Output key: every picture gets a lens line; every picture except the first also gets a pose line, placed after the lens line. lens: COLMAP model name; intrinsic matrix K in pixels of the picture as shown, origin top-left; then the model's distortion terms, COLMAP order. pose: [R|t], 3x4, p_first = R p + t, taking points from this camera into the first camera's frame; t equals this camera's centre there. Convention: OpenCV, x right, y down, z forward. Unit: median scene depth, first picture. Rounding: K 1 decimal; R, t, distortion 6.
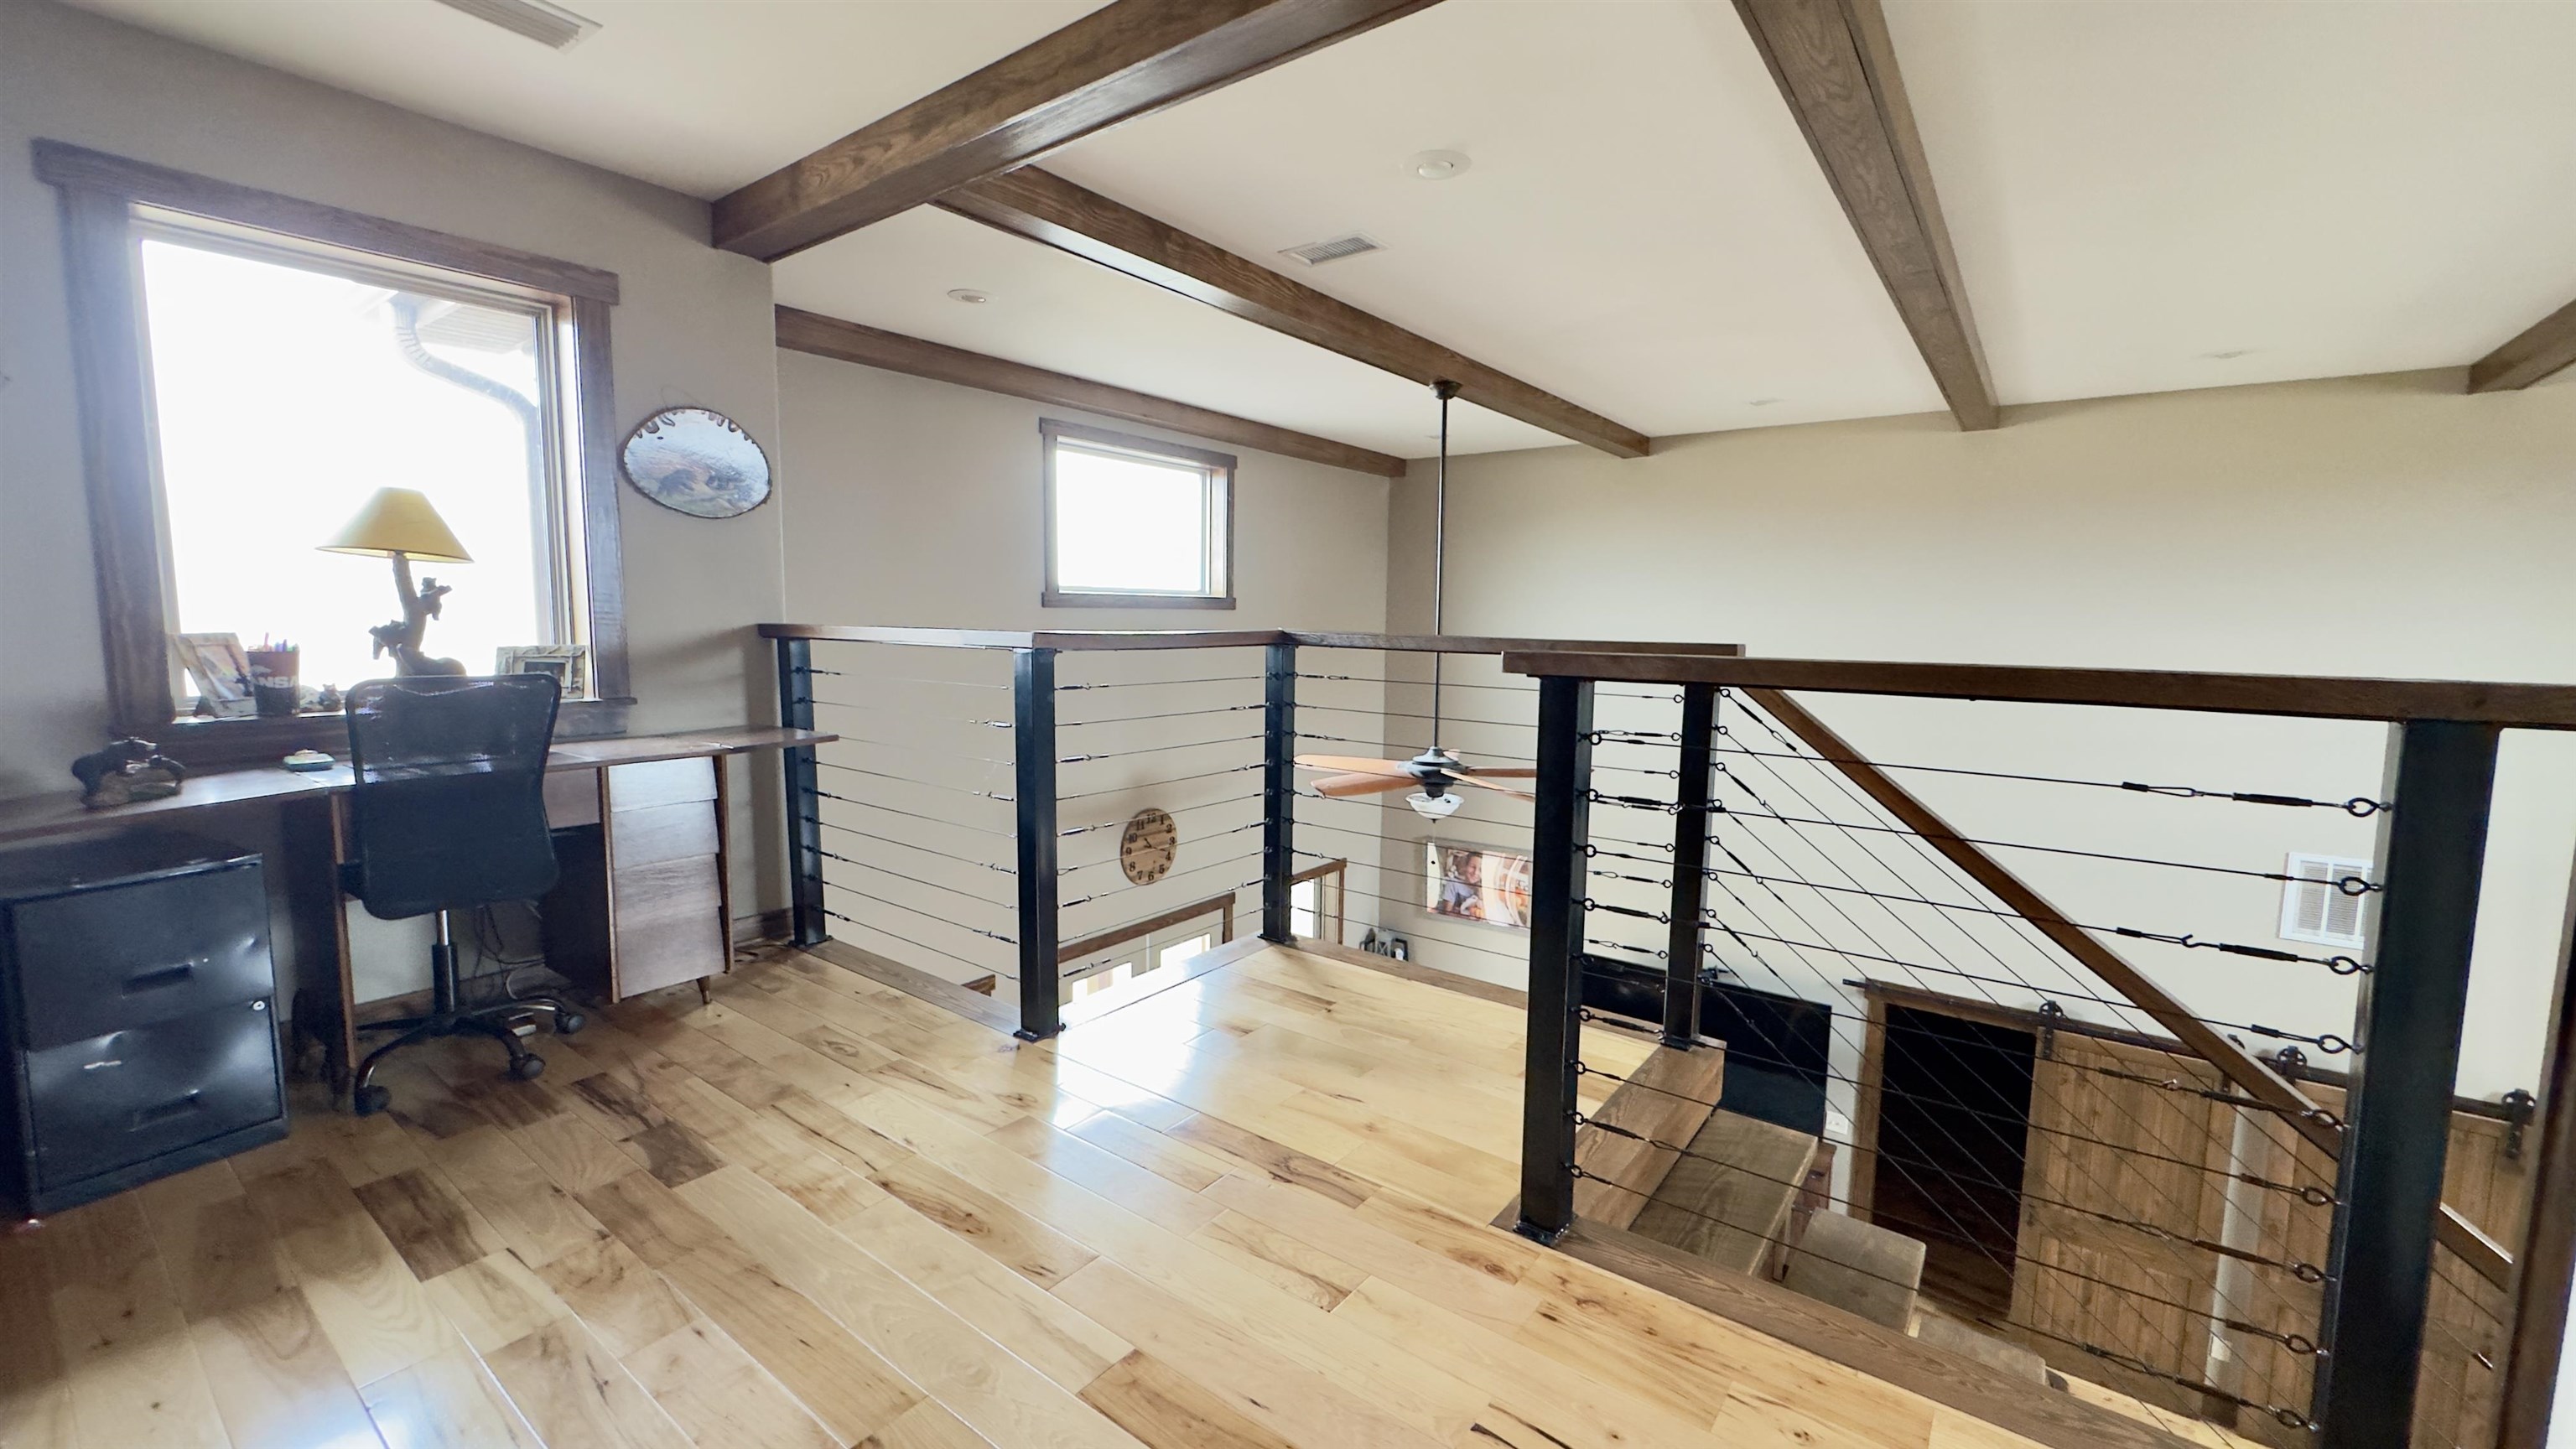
lens RADIAL K [[1034.5, 0, 1288.1], [0, 1034.5, 722.7], [0, 0, 1]] dist [-0.002953, 0.000834]
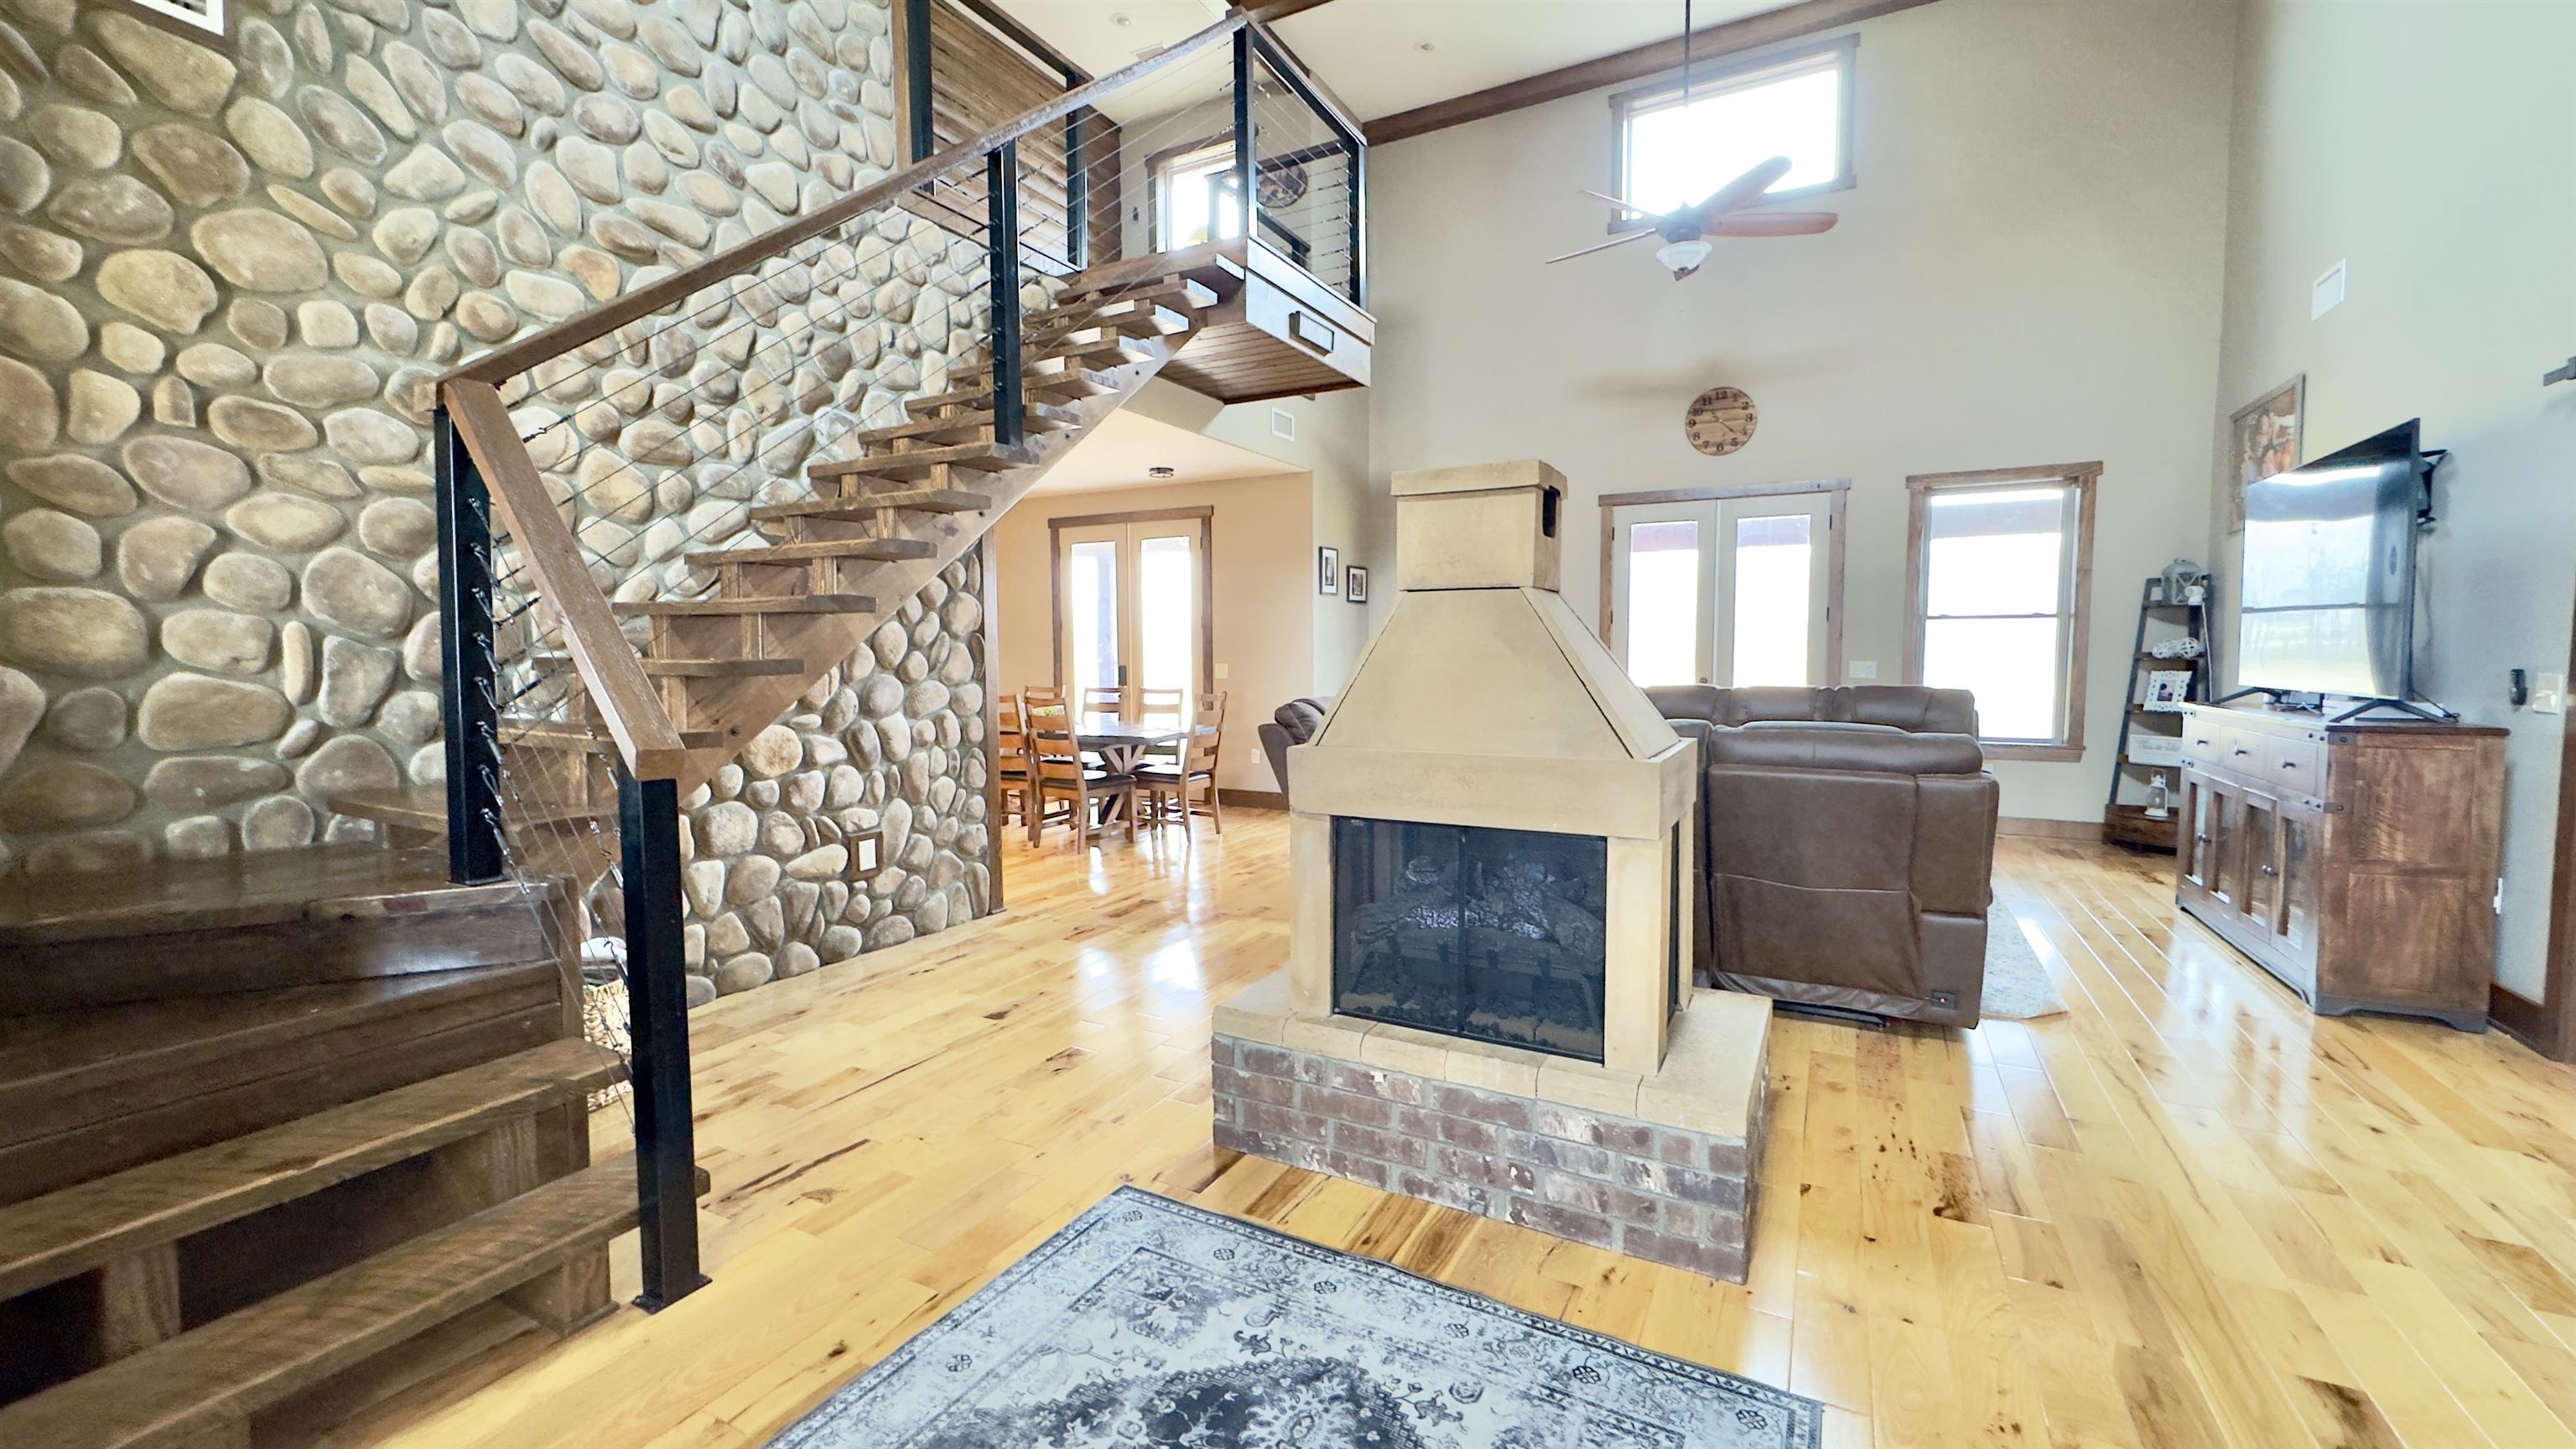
lens RADIAL K [[1034.5, 0, 1284.5], [0, 1034.5, 722.4], [0, 0, 1]] dist [-0.002953, 0.000834]
pose [[0.150969, 0.055075, -0.987003, 0.972175], [-0.102797, 0.993908, 0.039737, 0.466313], [0.983179, 0.095462, 0.155711, 0.368066]]
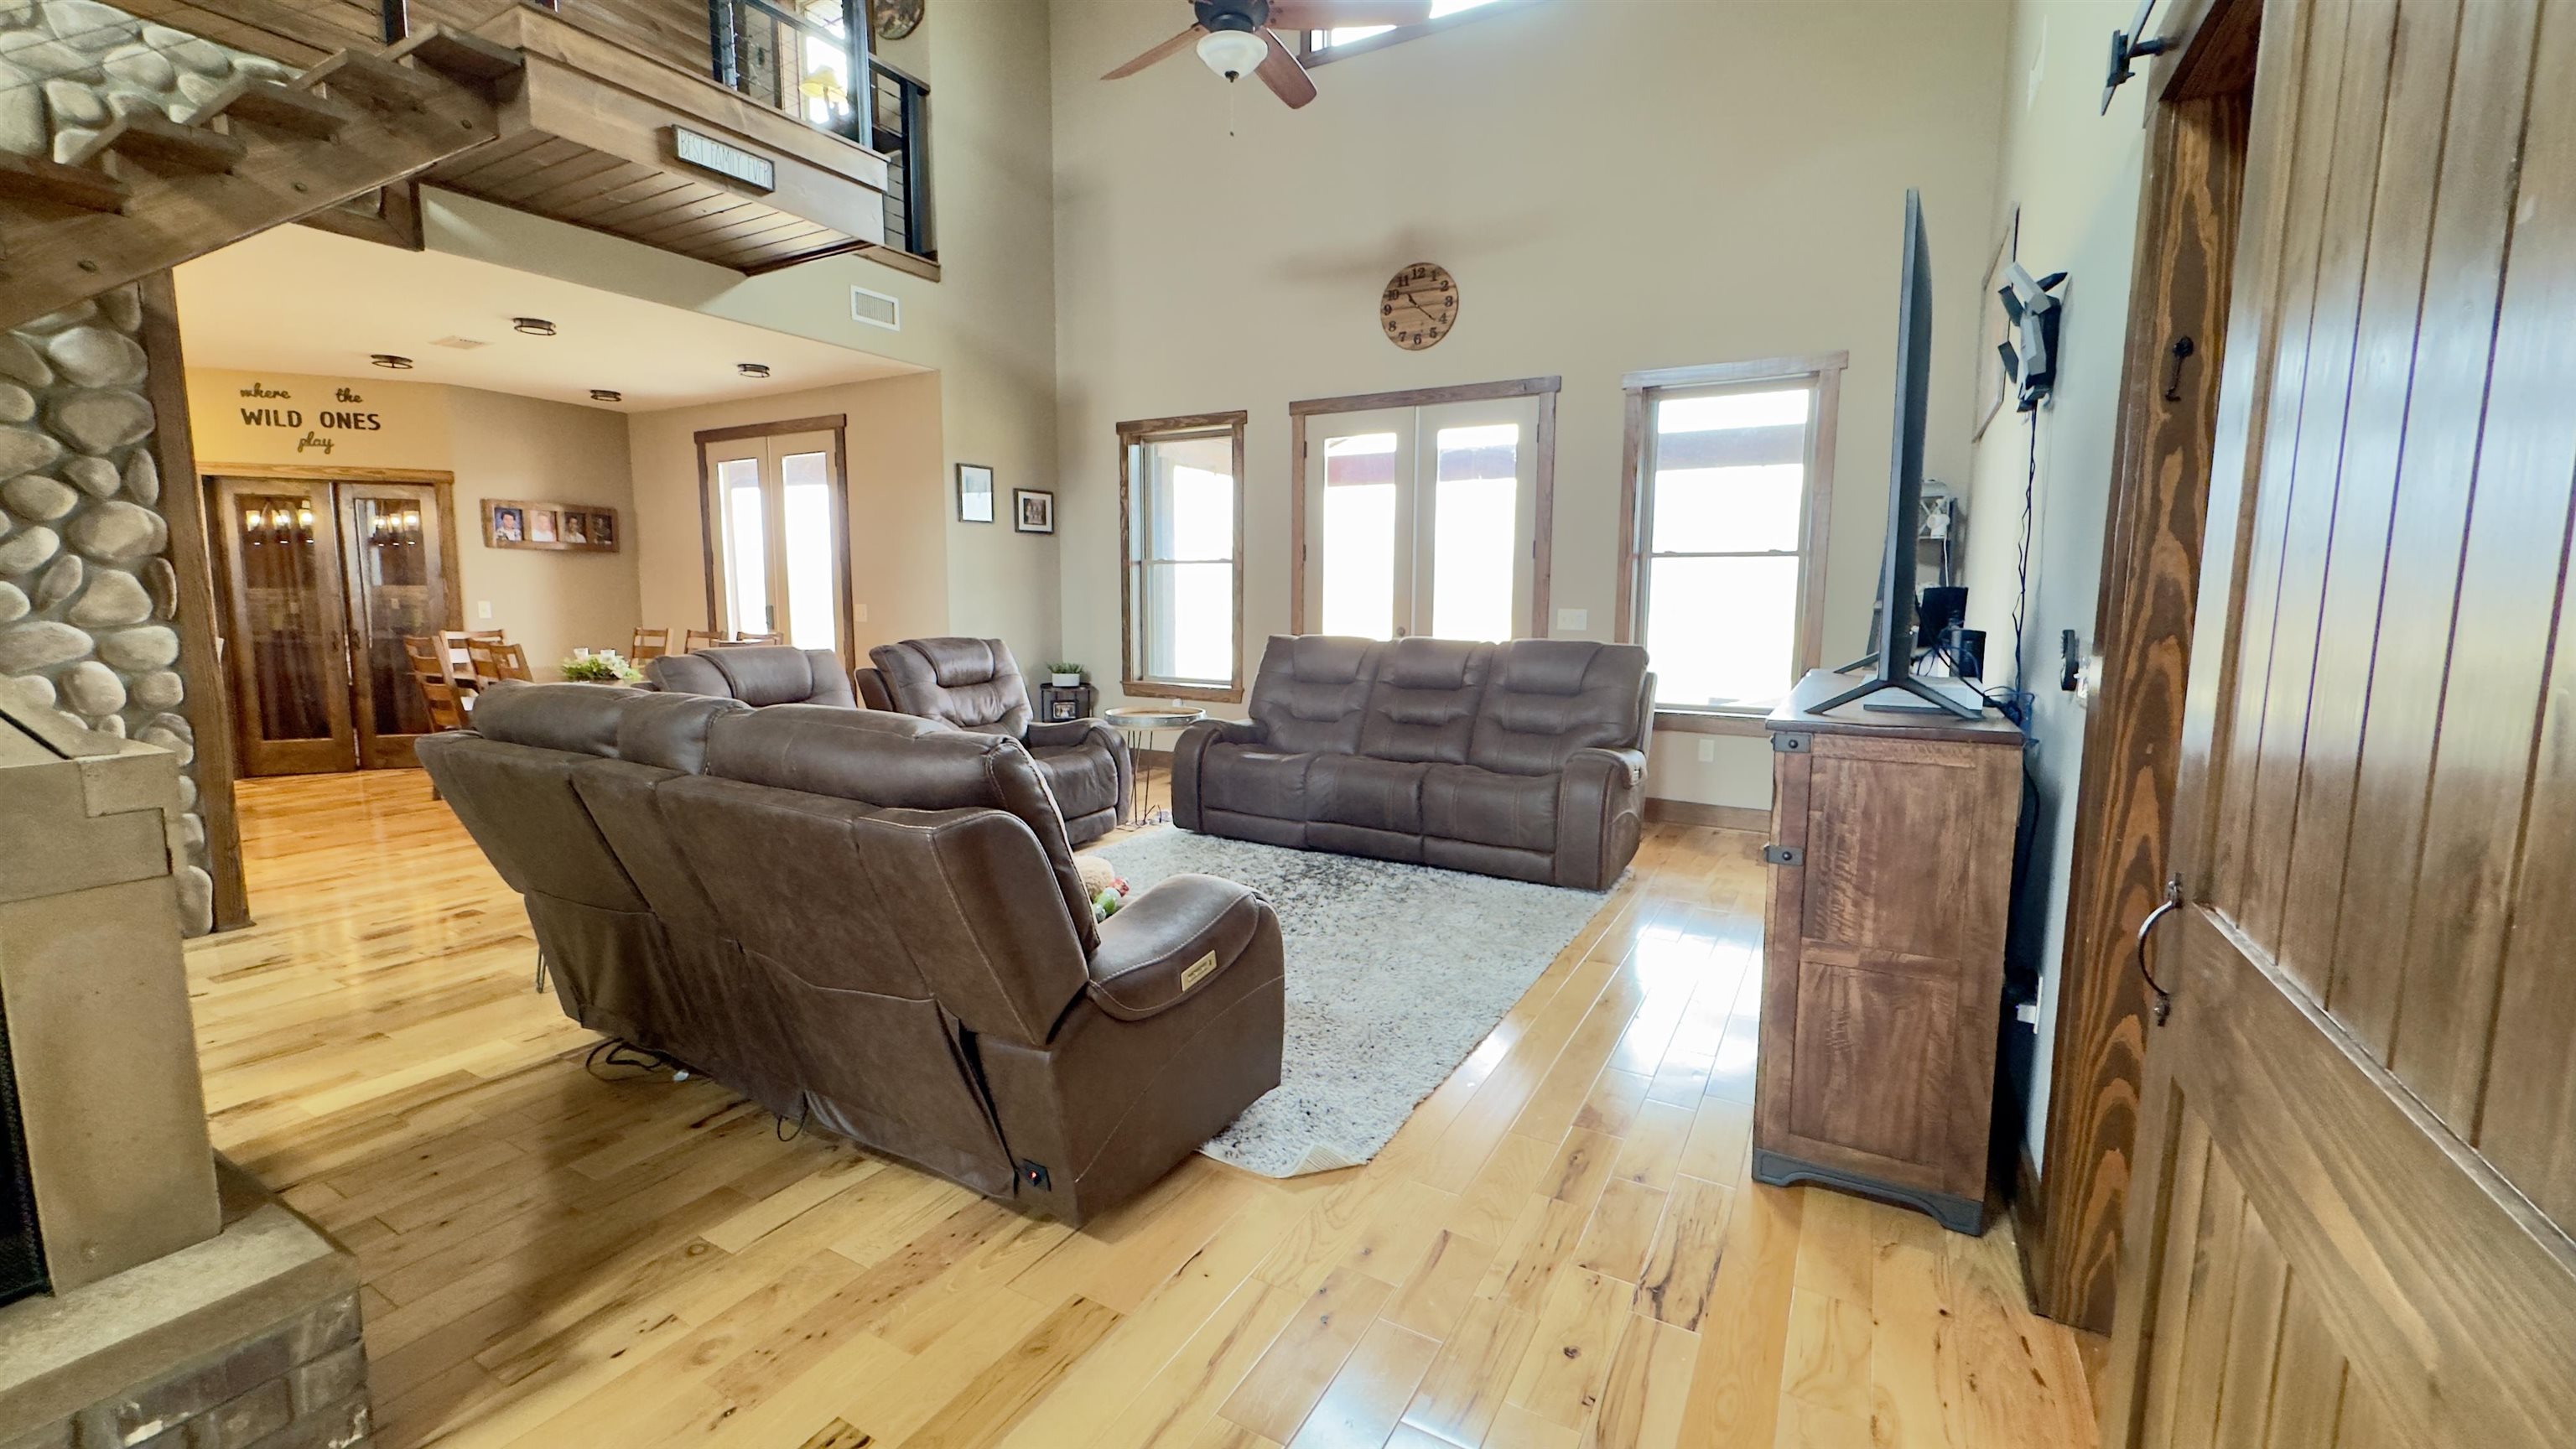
lens RADIAL K [[1034.5, 0, 1294.1], [0, 1034.5, 722.4], [0, 0, 1]] dist [-0.002953, 0.000834]
pose [[0.127411, 0.108358, -0.985913, 0.820949], [-0.113324, 0.989095, 0.094063, 0.419949], [0.985355, 0.099743, 0.138302, 0.803186]]
